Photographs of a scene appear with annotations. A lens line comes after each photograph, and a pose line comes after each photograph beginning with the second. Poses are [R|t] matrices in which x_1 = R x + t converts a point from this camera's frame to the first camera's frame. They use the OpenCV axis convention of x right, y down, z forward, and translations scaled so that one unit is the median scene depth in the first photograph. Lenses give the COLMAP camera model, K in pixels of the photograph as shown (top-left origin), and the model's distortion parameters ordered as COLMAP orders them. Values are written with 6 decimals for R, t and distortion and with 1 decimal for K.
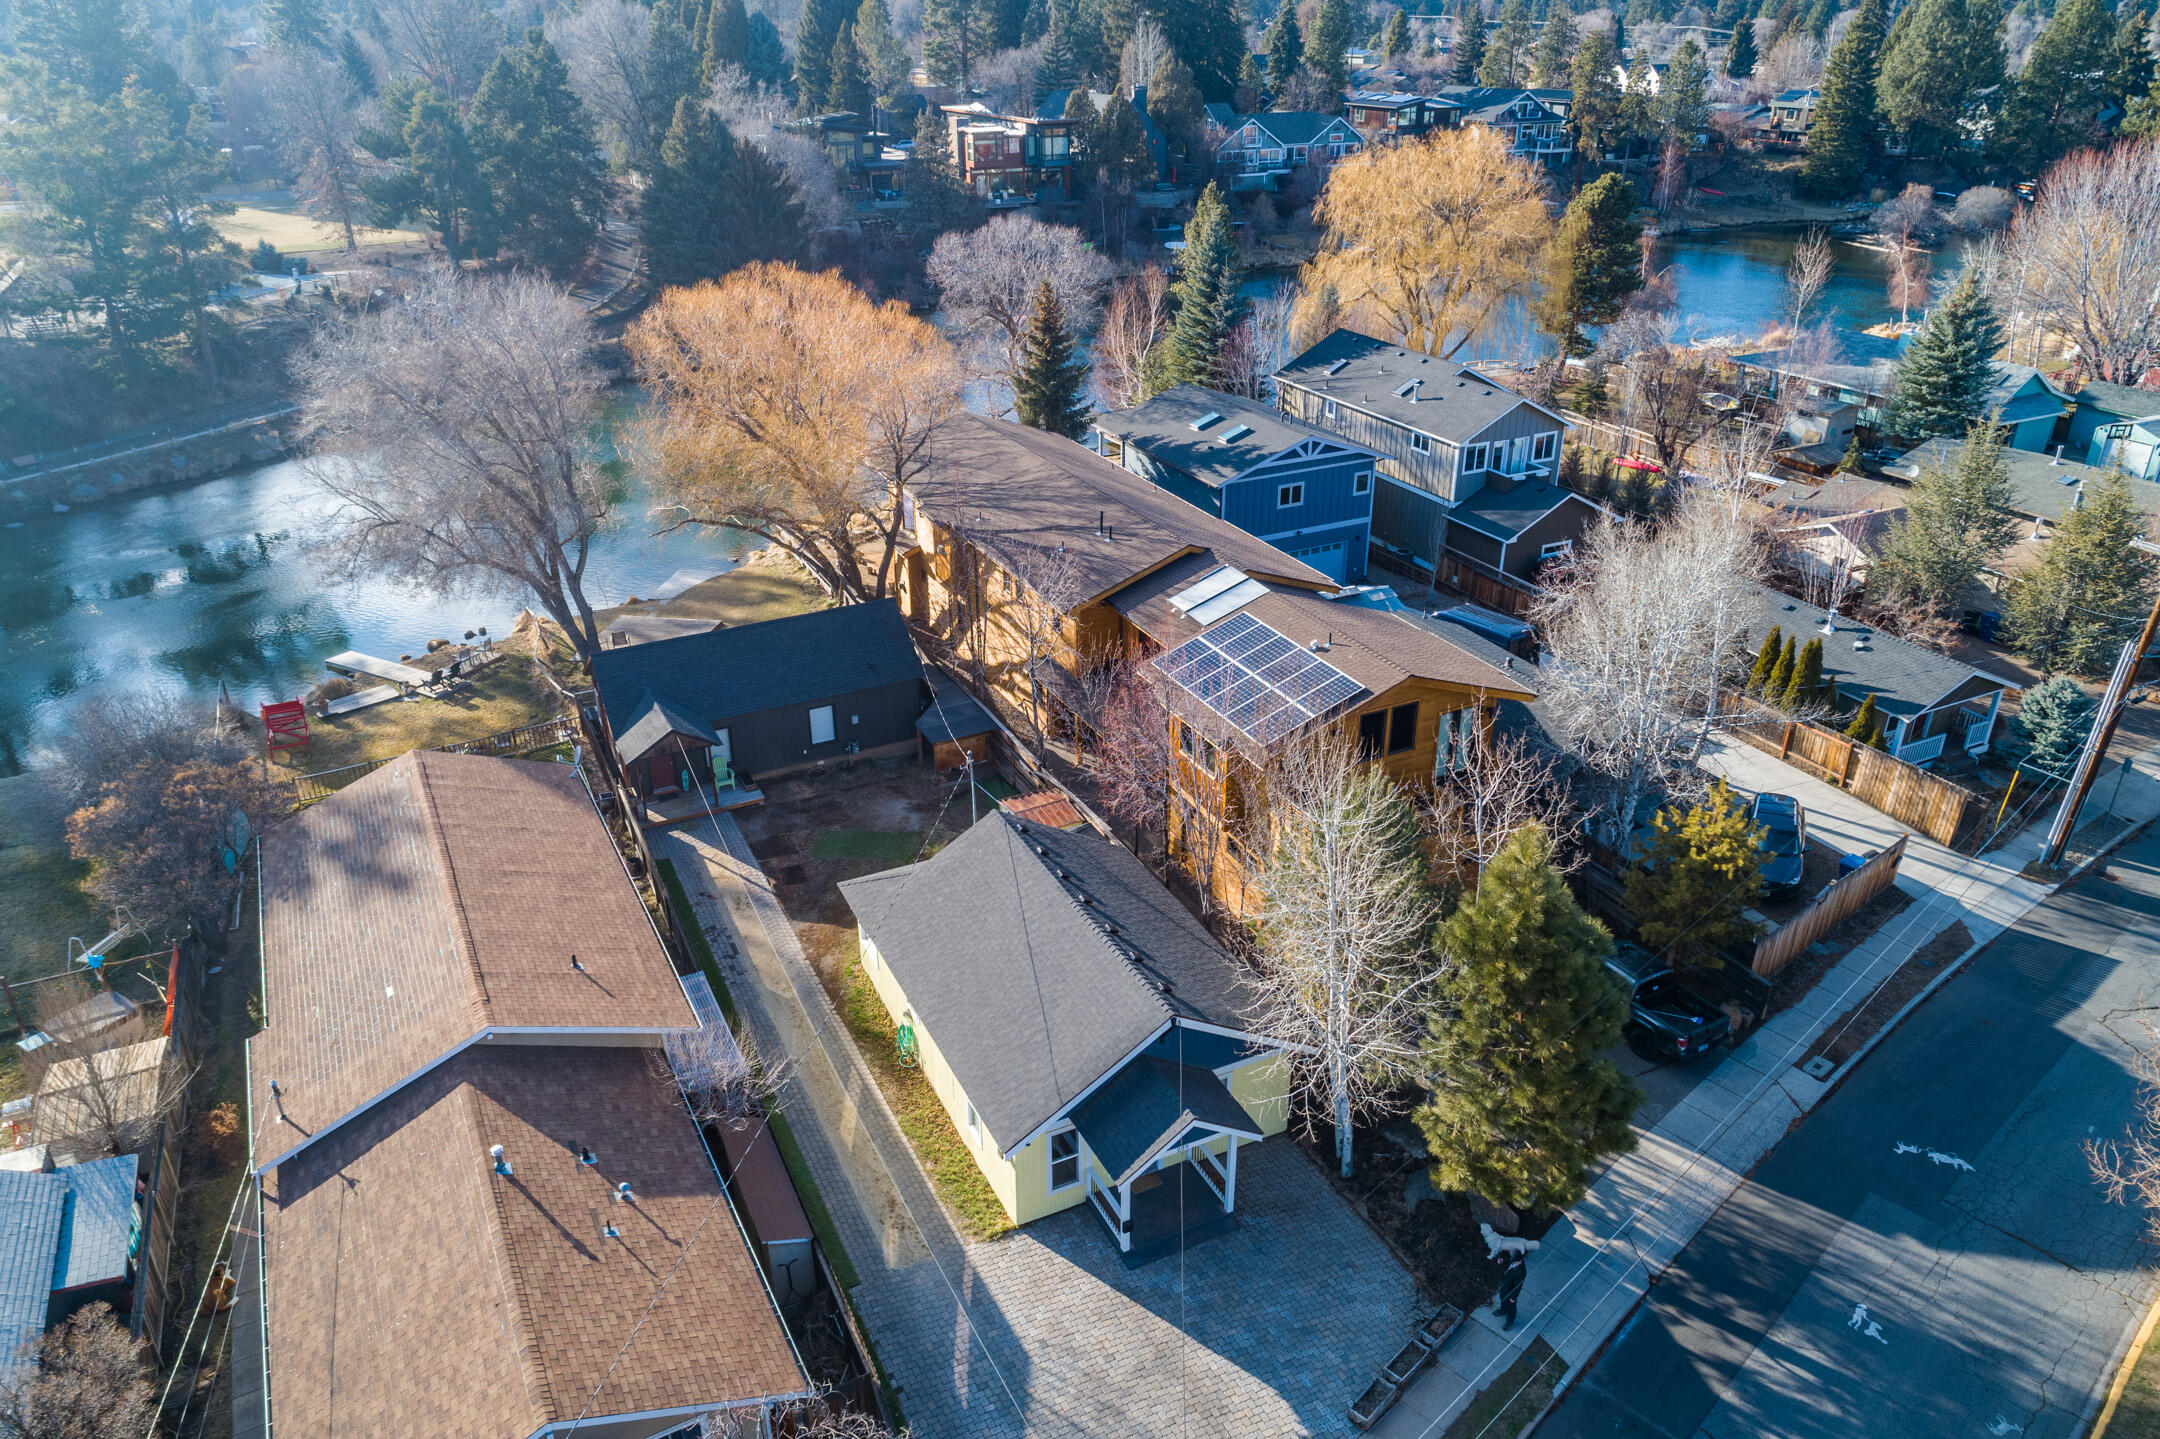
lens RADIAL K [[1459.8, 0, 1079.9], [0, 1459.8, 719.5], [0, 0, 1]] dist [-0.006761, 0.008362]
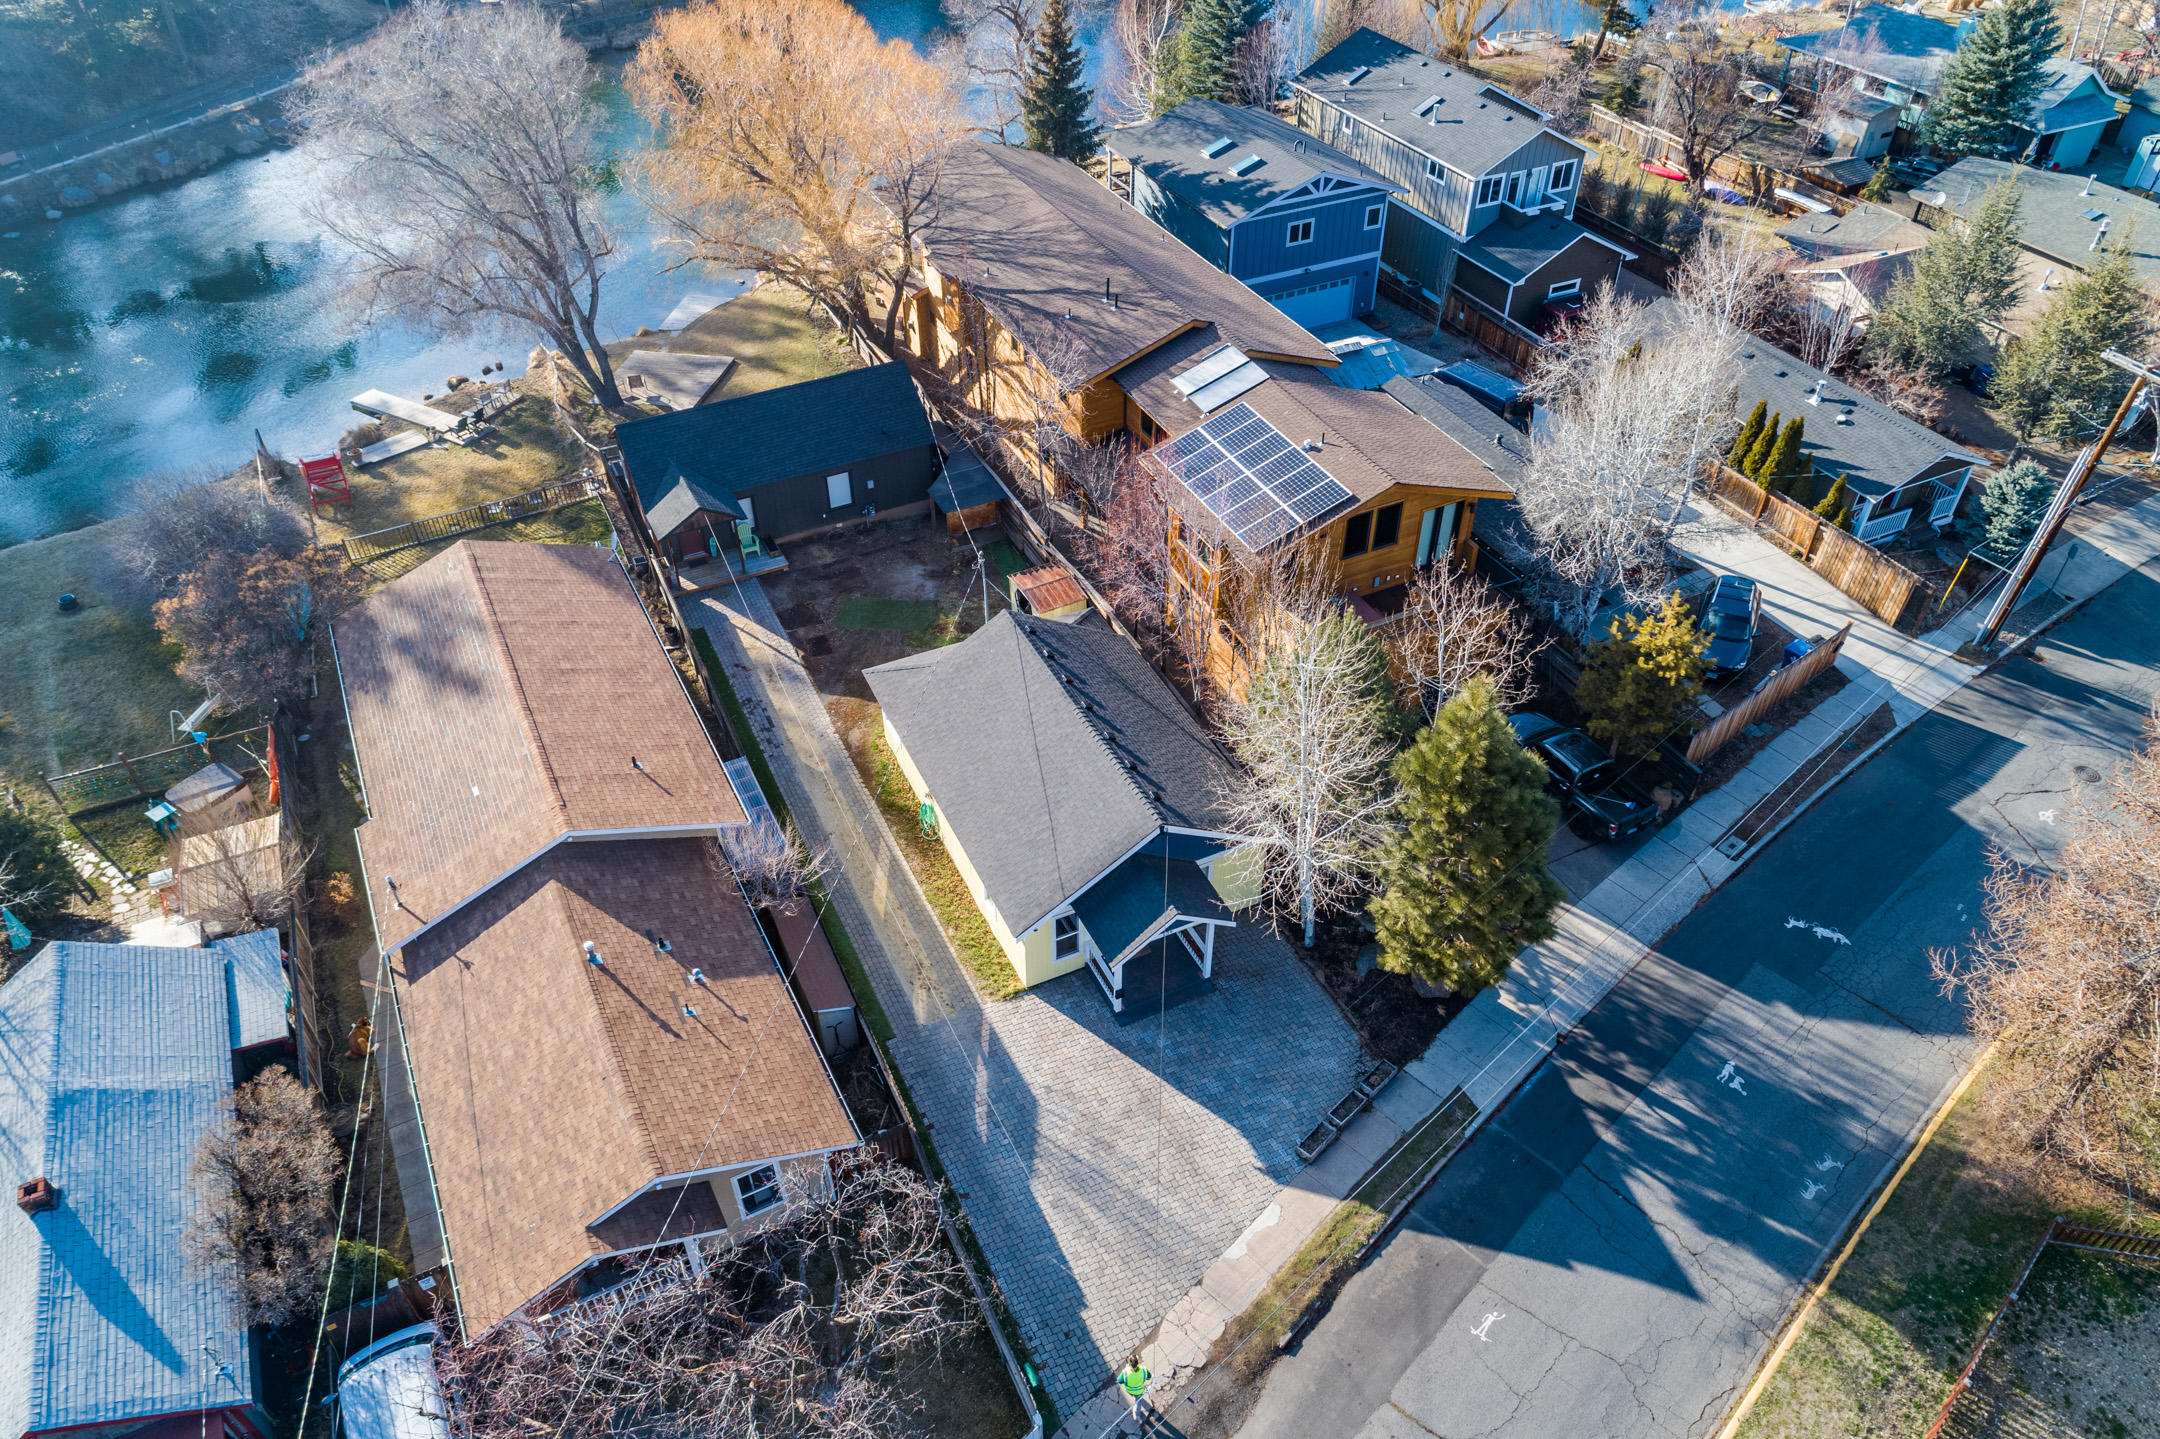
lens RADIAL K [[1459.8, 0, 1080.8], [0, 1459.8, 723.5], [0, 0, 1]] dist [-0.006761, 0.008362]
pose [[0.999960, 0.007545, -0.004784, 0.003949], [-0.006146, 0.969608, 0.244587, -0.119553], [0.006484, -0.244548, 0.969615, -0.073354]]
